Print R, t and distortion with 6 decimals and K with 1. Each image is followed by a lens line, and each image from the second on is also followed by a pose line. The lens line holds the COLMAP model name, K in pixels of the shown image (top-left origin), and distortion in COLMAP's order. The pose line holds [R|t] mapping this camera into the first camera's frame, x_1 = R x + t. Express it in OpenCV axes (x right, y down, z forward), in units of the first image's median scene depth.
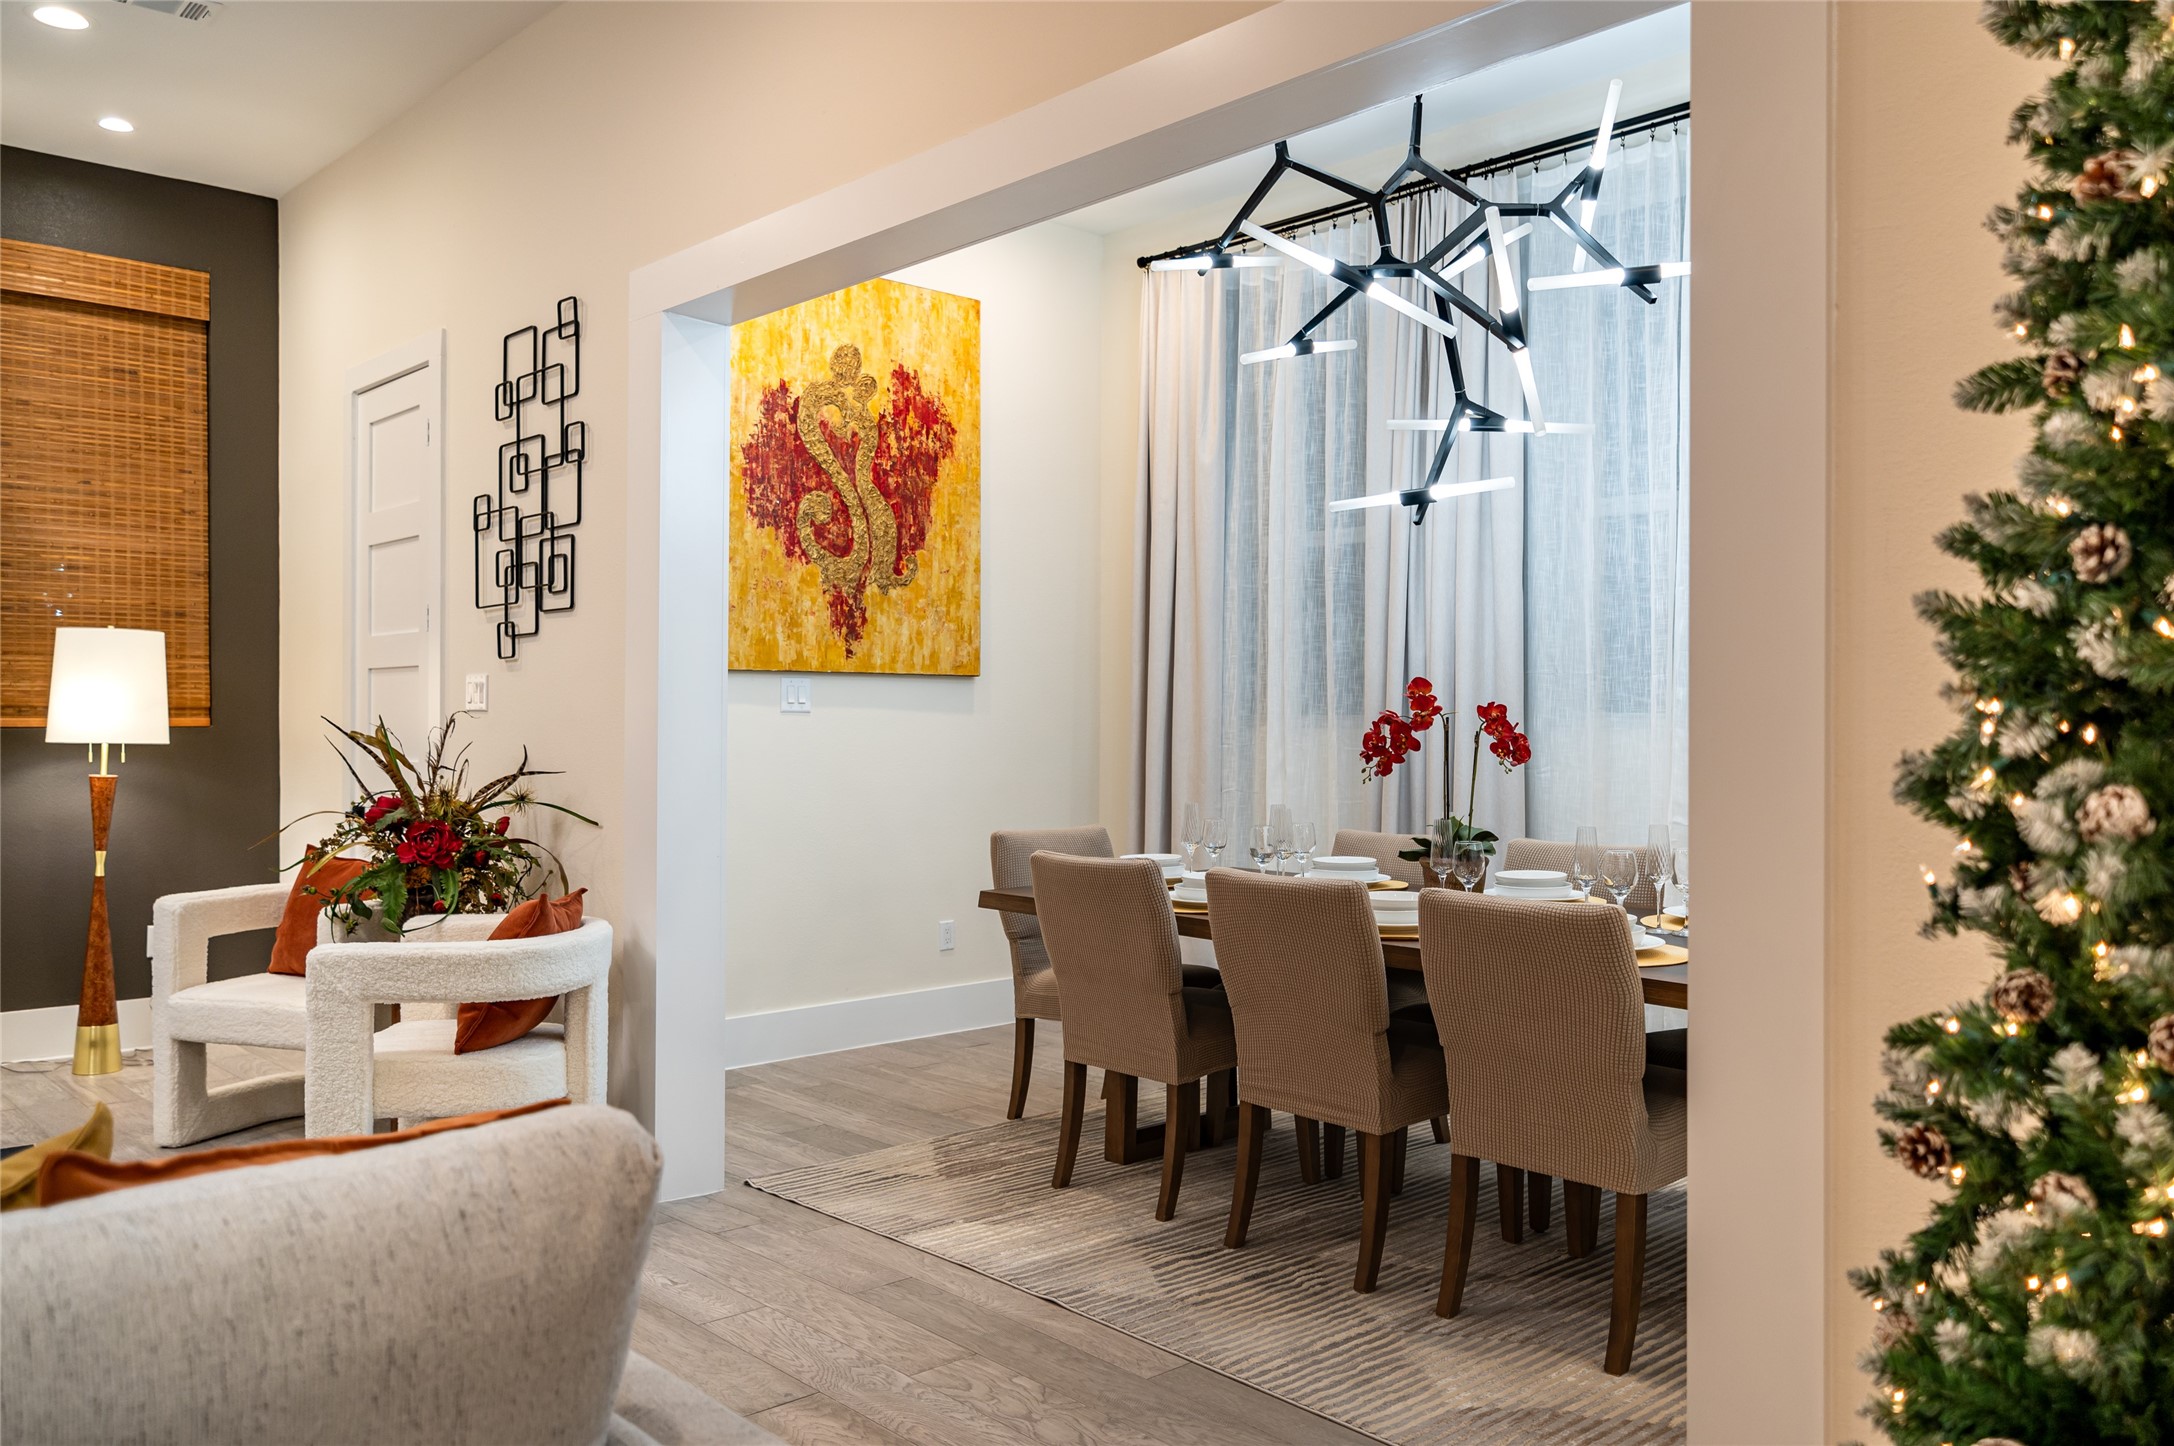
lens RADIAL K [[1634.3, 0, 1063.8], [0, 1634.3, 723.1], [0, 0, 1]] dist [0.004246, -0.008005]
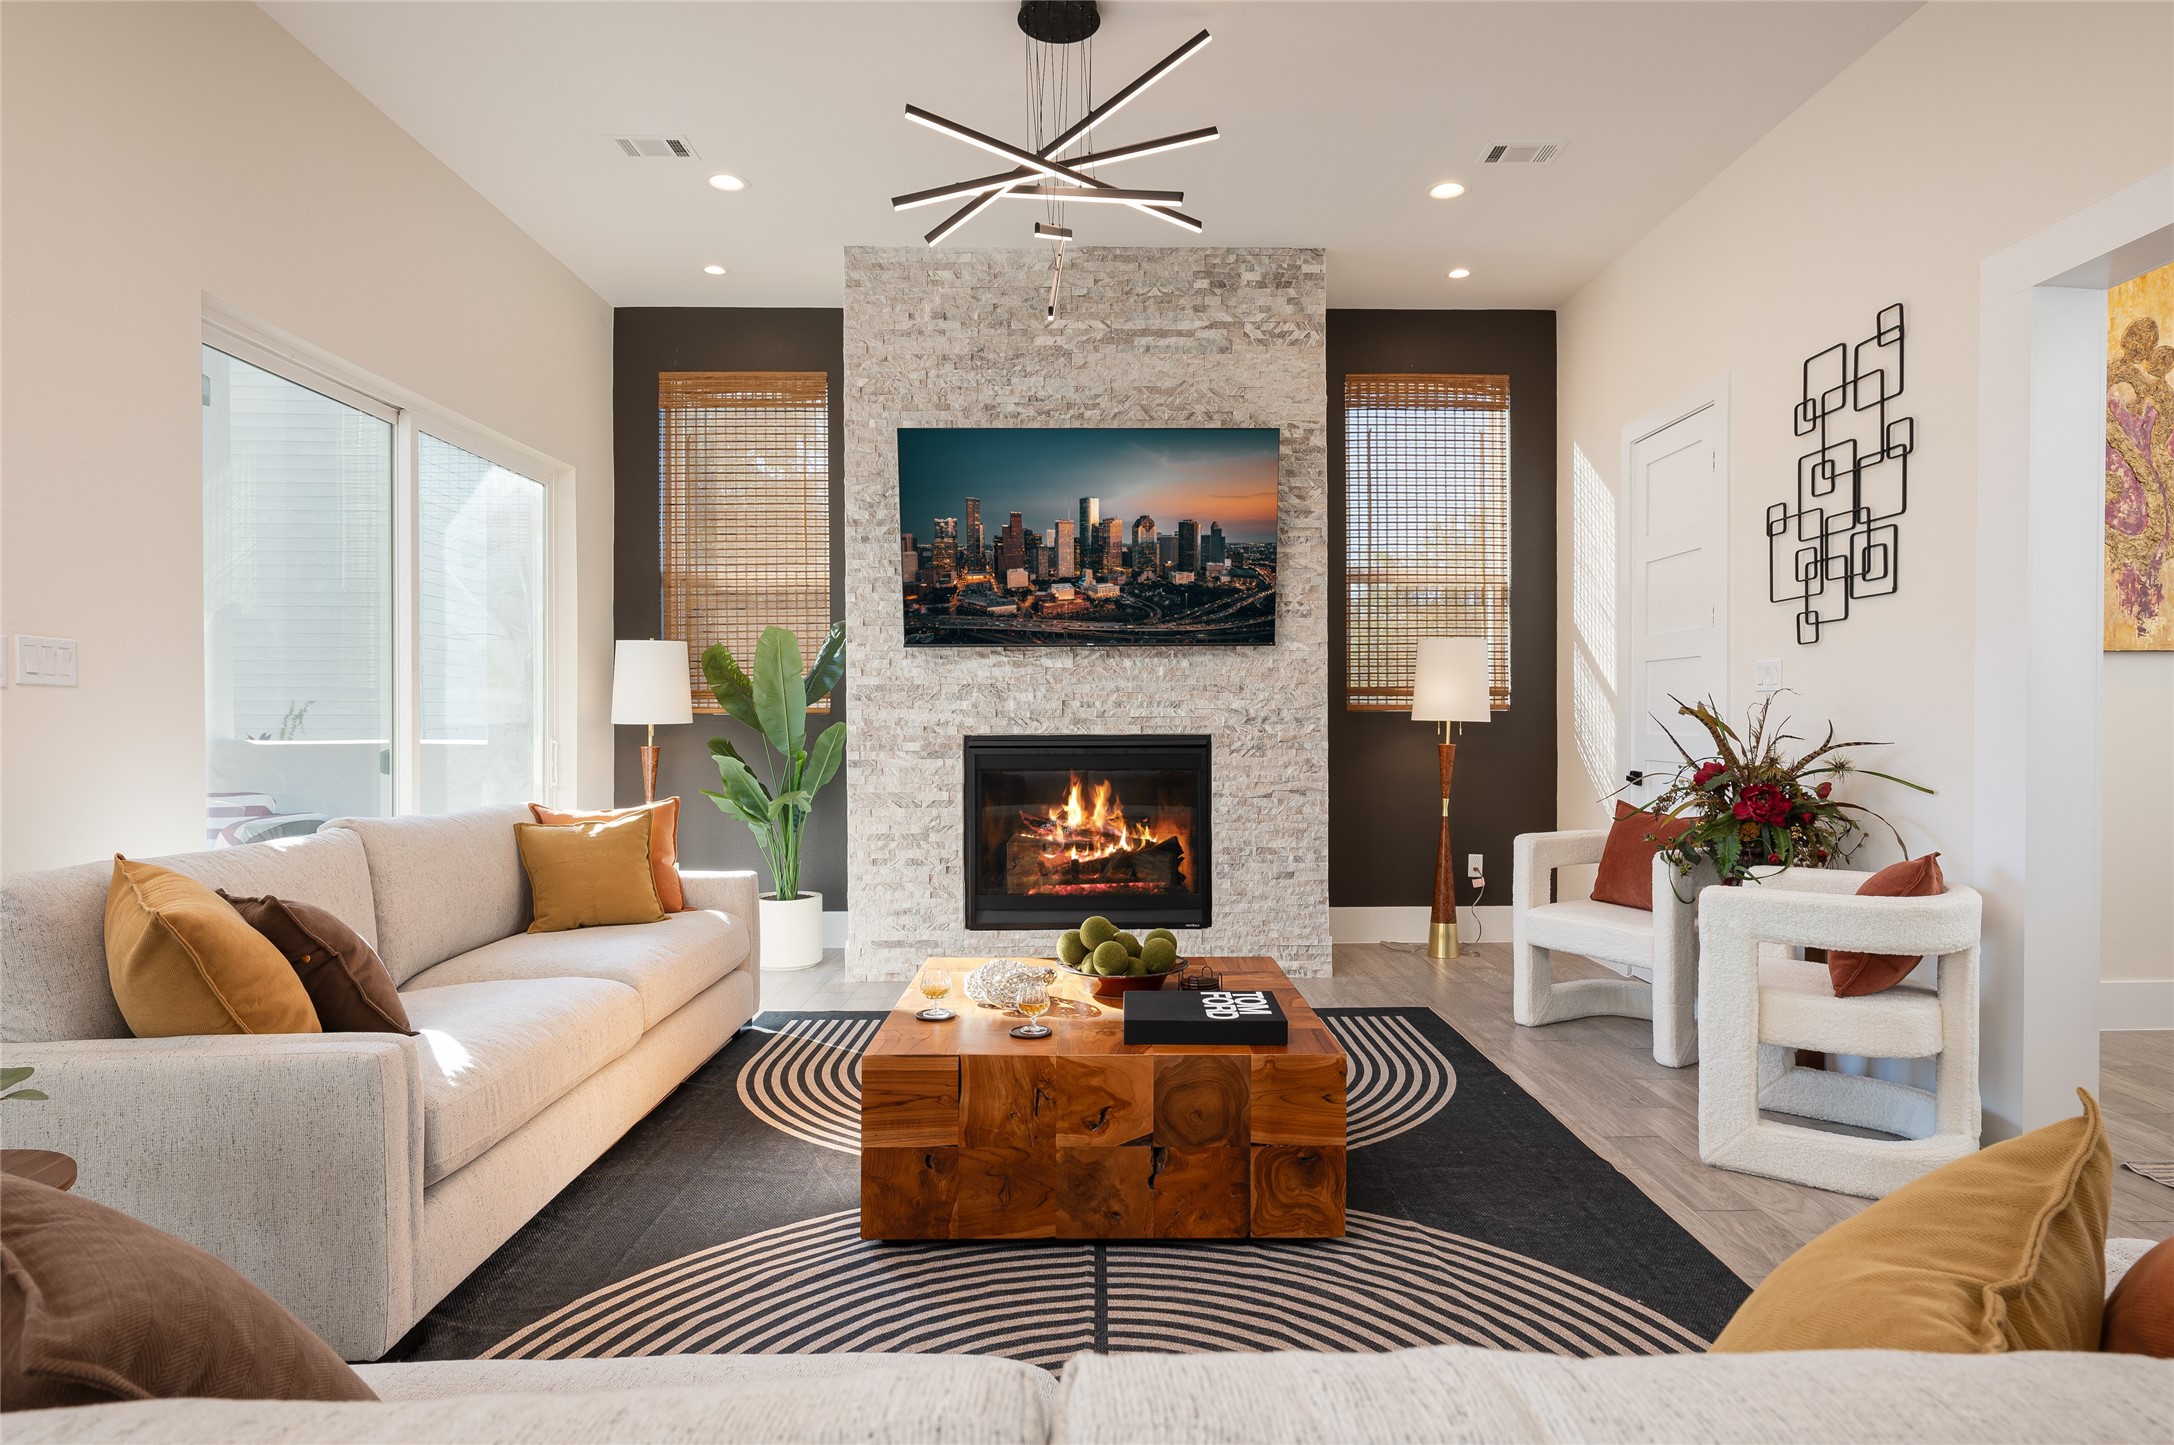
lens RADIAL K [[1142.0, 0, 1106.0], [0, 1142.0, 725.3], [0, 0, 1]] dist [-0.006129, 0.002087]
pose [[0.751921, -0.000195, -0.659253, -0.192962], [0.002520, 0.999993, 0.002578, 0.014341], [0.659249, -0.003600, 0.751917, 0.086939]]
